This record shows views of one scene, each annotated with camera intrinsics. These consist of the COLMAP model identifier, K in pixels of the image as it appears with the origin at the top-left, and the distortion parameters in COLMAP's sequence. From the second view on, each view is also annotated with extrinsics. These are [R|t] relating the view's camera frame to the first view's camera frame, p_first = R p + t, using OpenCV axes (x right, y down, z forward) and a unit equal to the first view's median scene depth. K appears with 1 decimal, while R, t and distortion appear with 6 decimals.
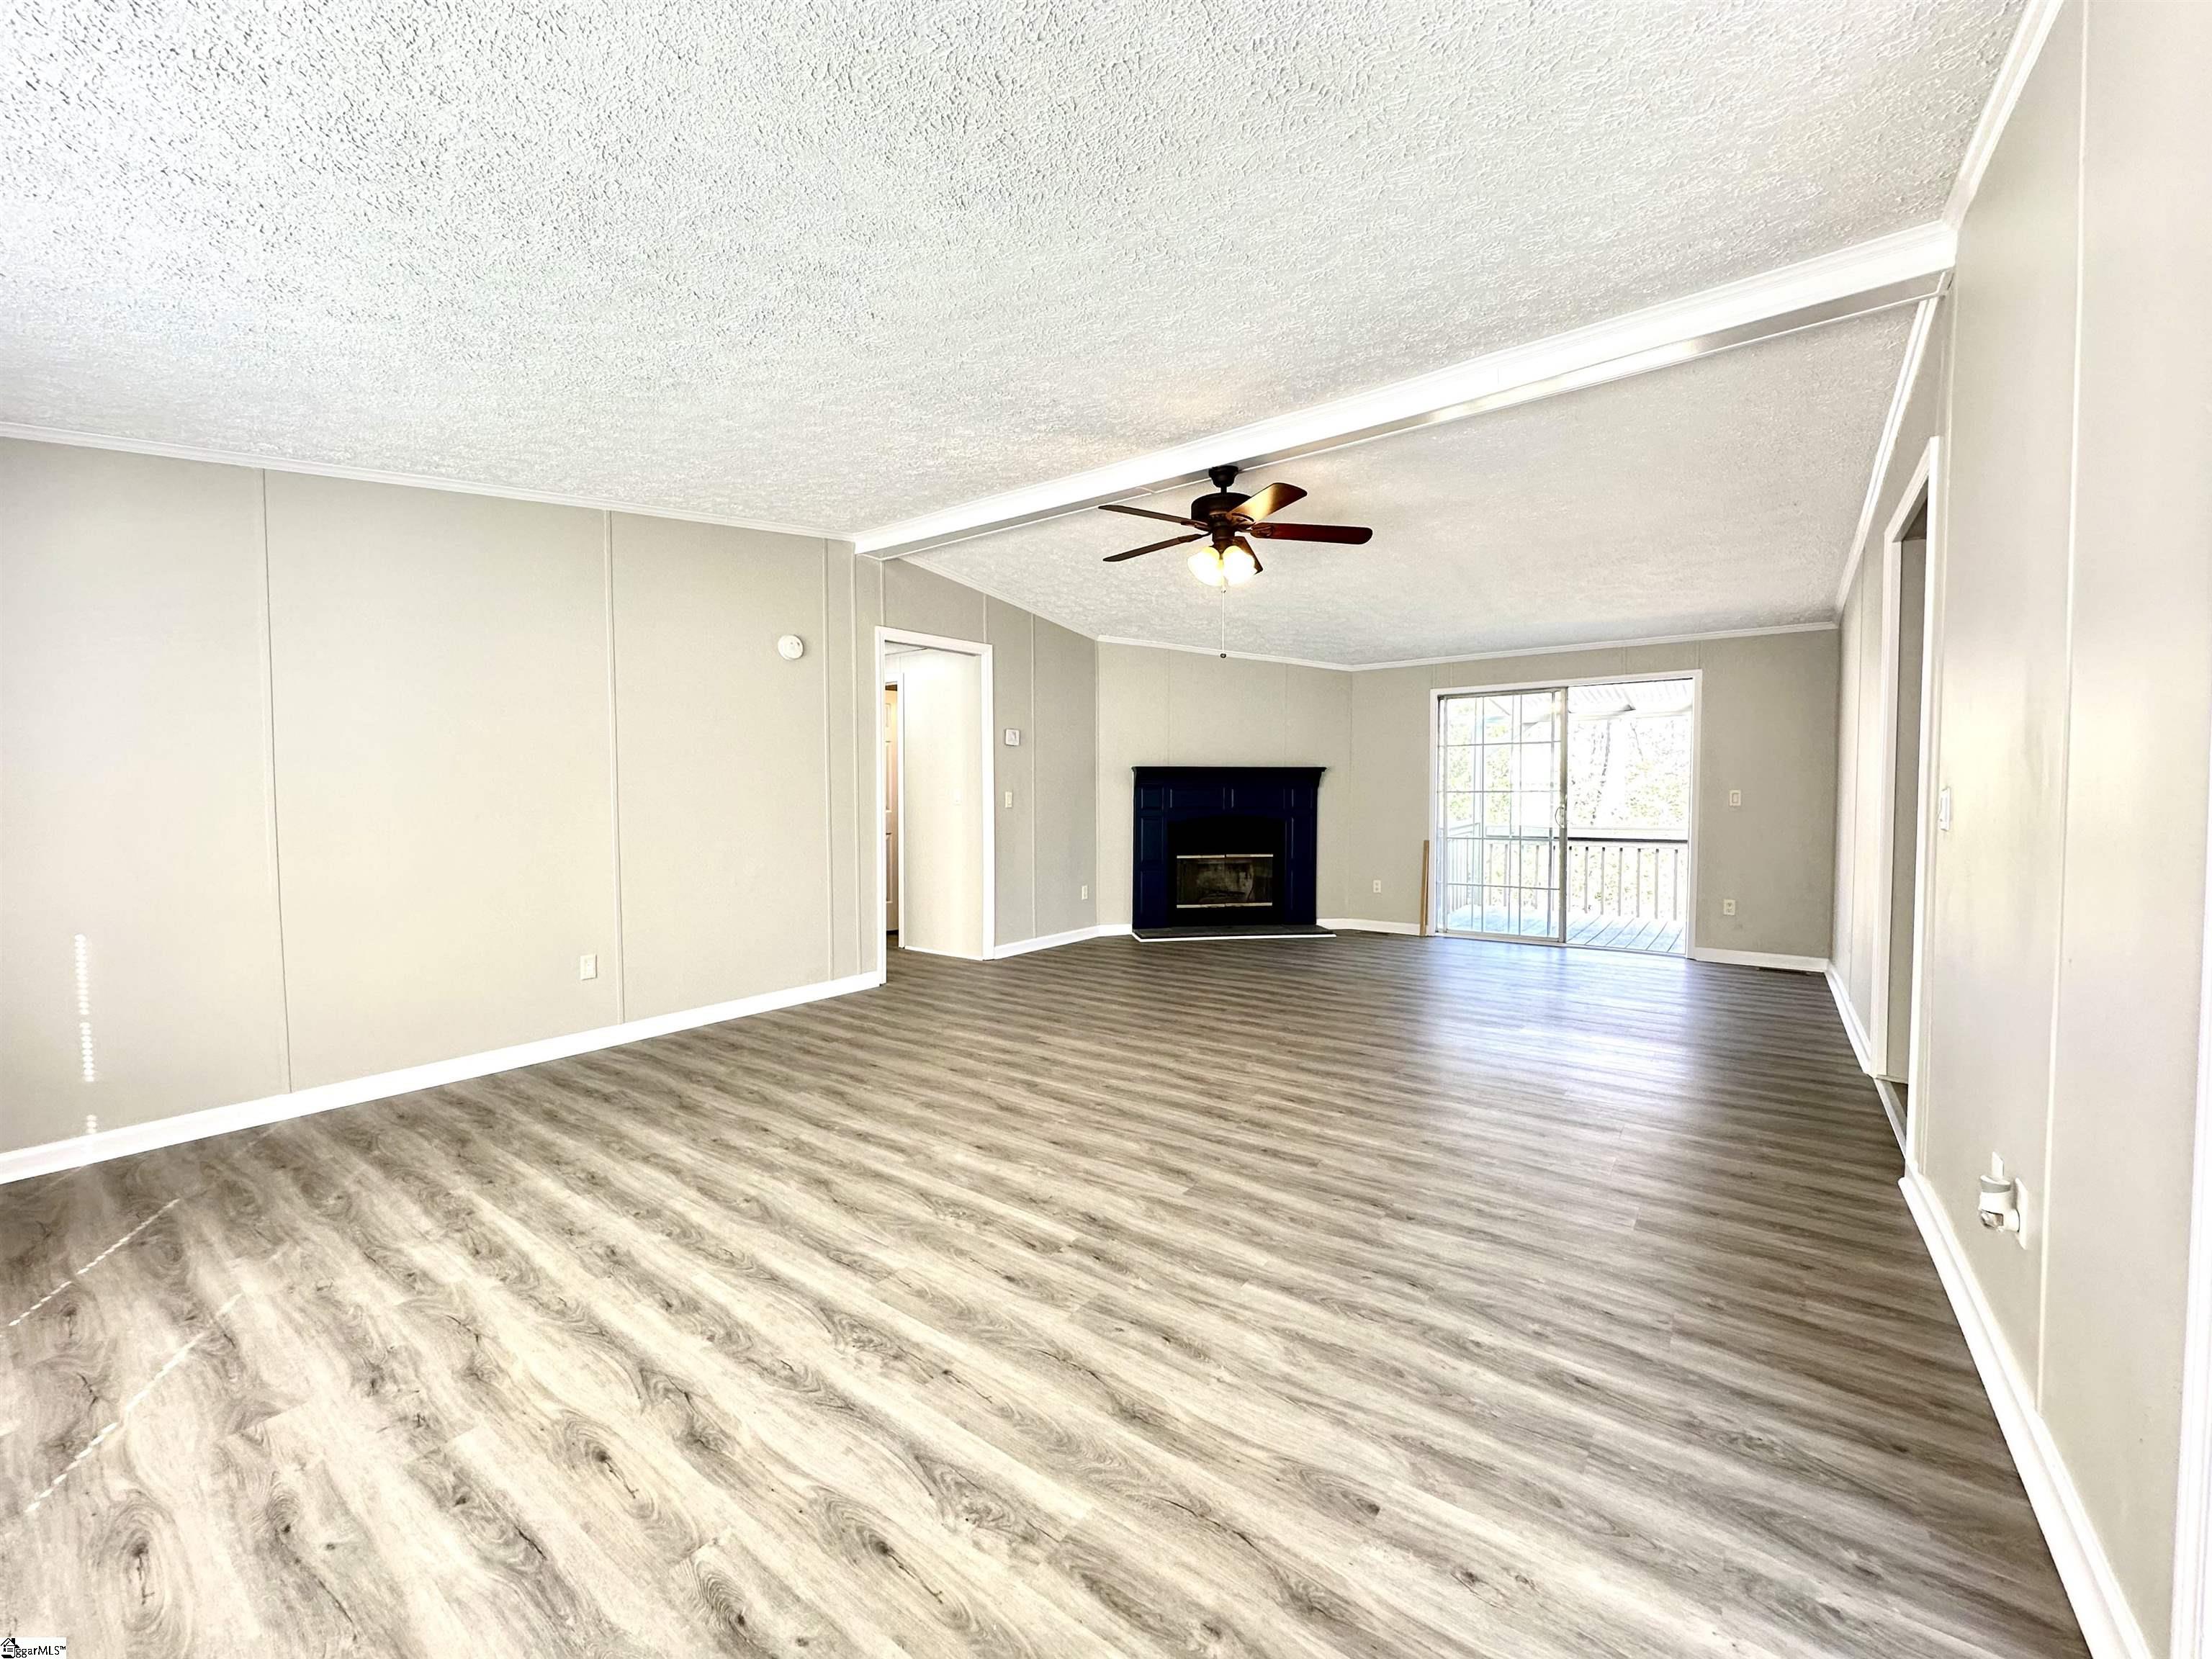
lens RADIAL K [[889.8, 0, 1106.0], [0, 889.8, 829.5], [0, 0, 1]] dist [-0.001049, -0.000032]
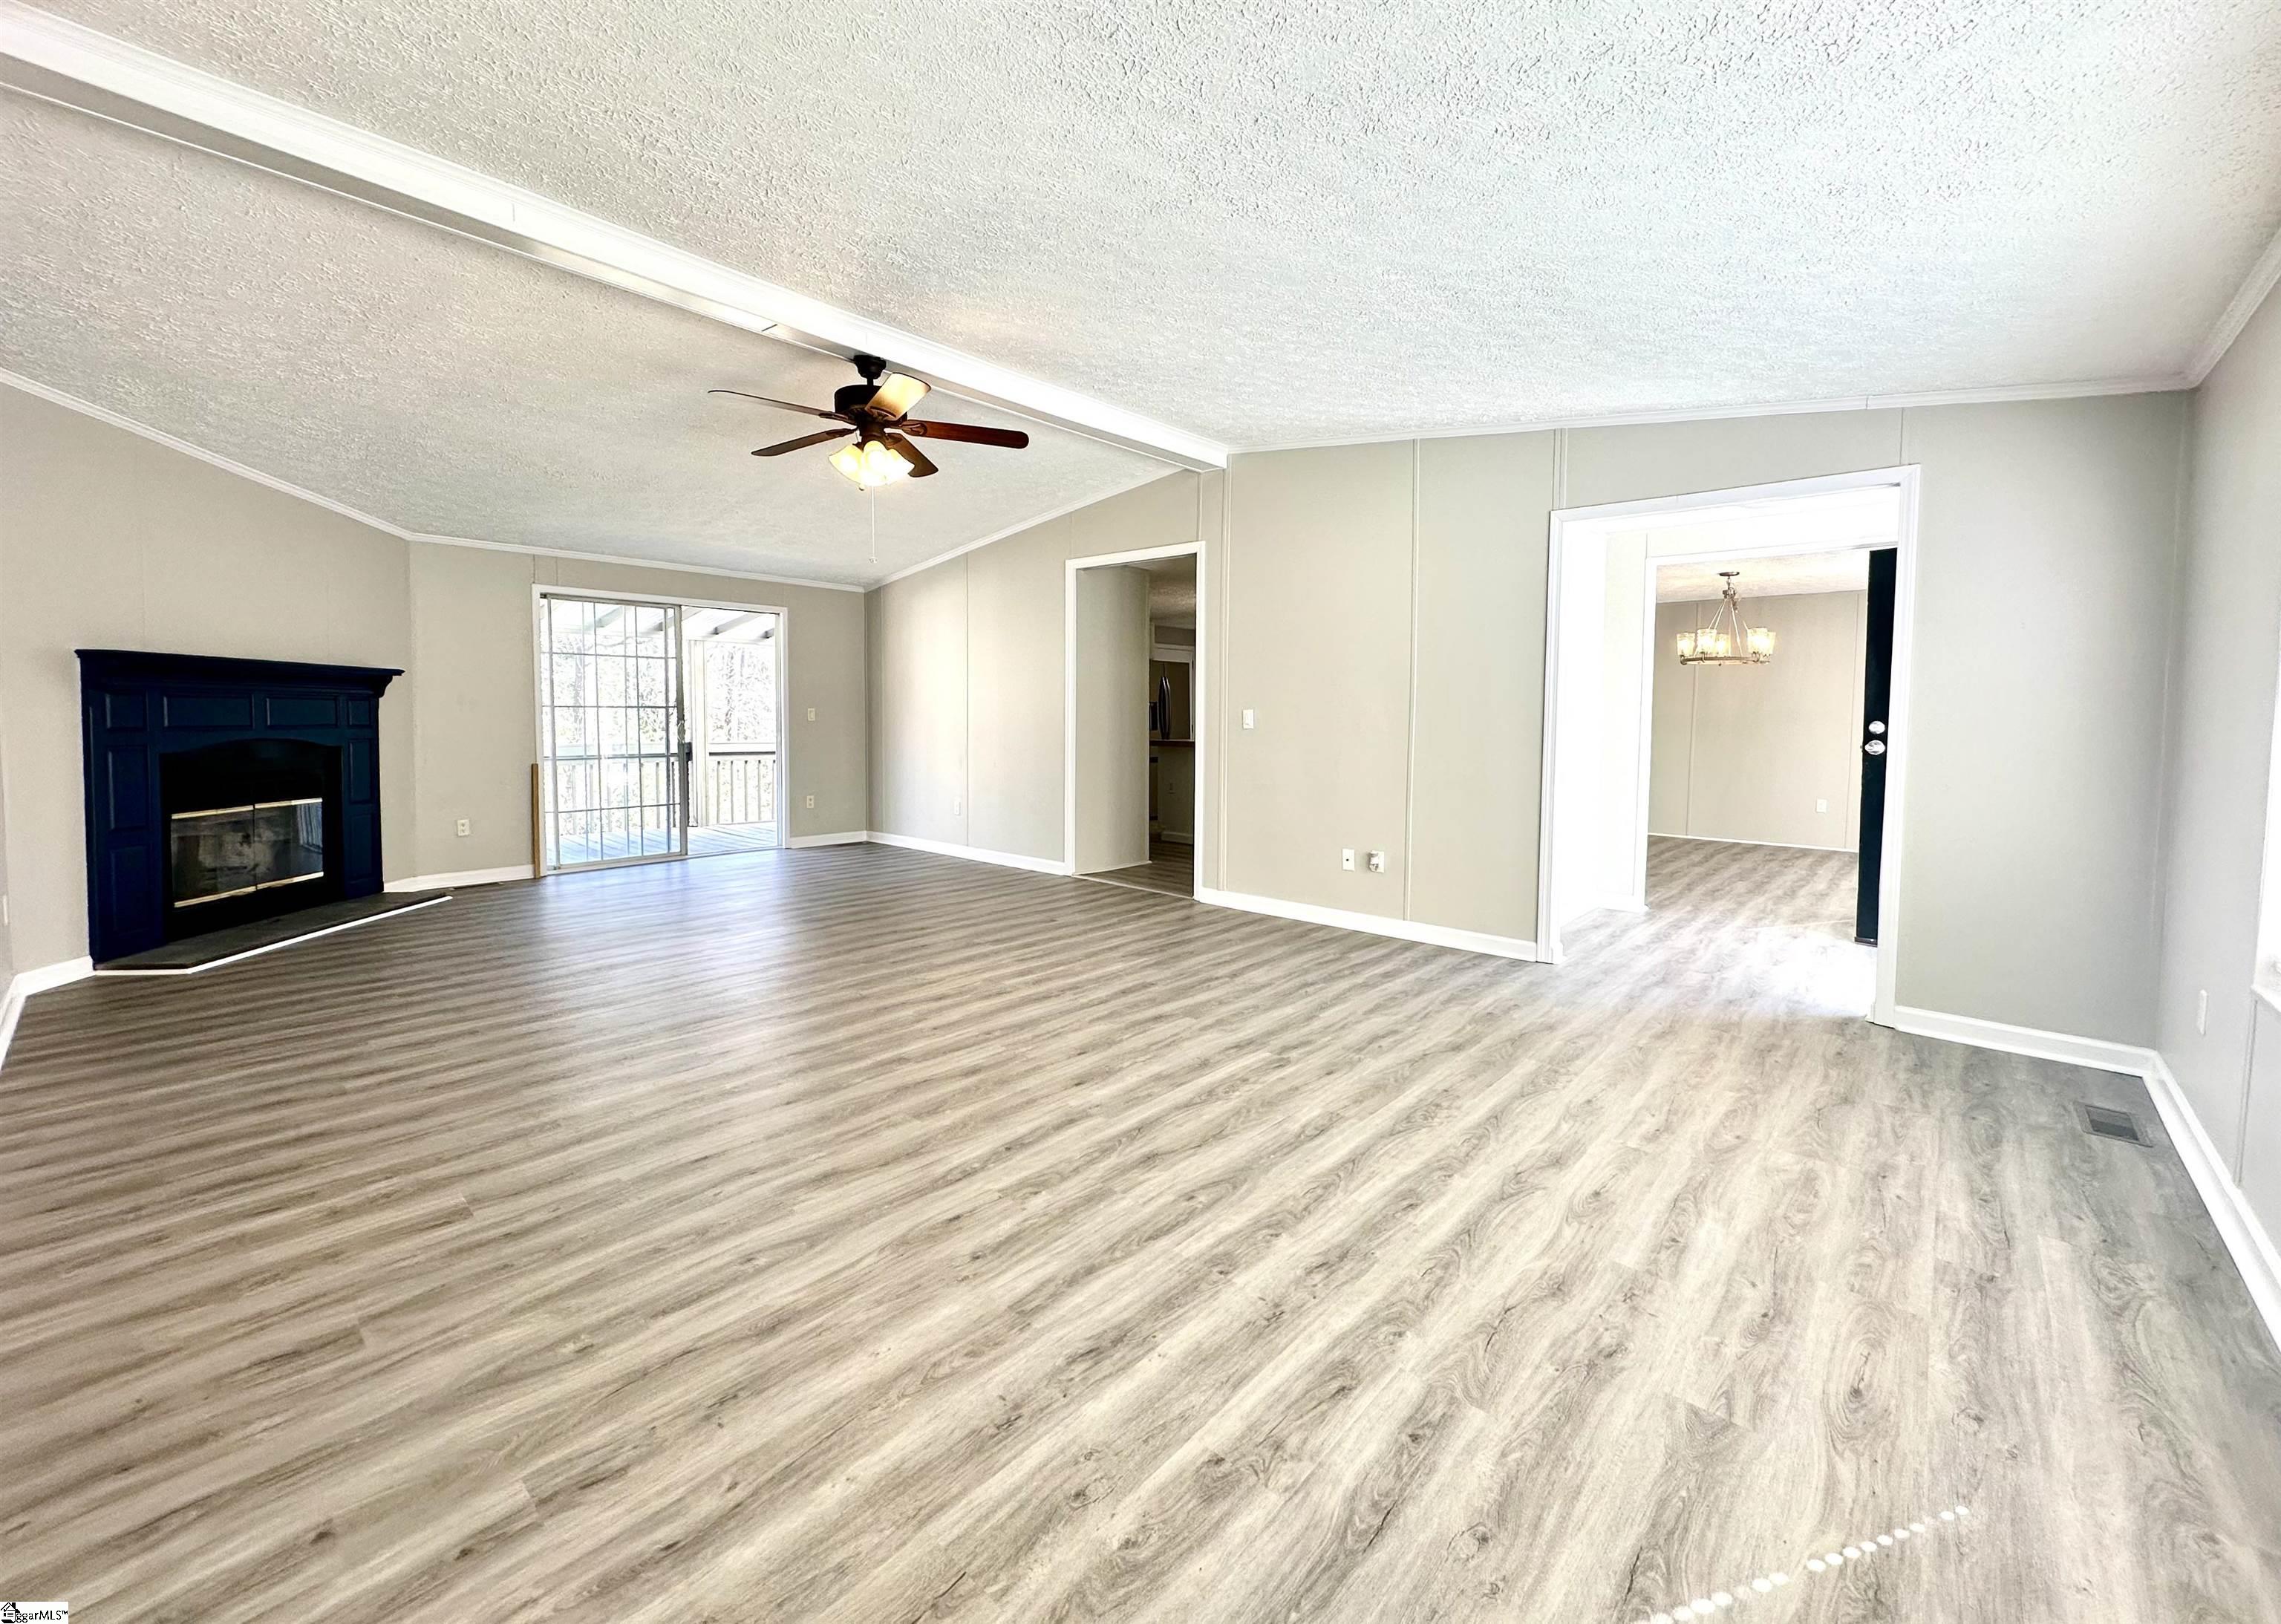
lens RADIAL K [[899.5, 0, 1140.5], [0, 899.5, 812.0], [0, 0, 1]] dist [-0.001644, -0.000293]
pose [[0.090445, -0.102037, 0.990660, -1.070133], [0.032701, 0.994505, 0.099447, -0.021153], [-0.995364, 0.023401, 0.093285, 0.858379]]
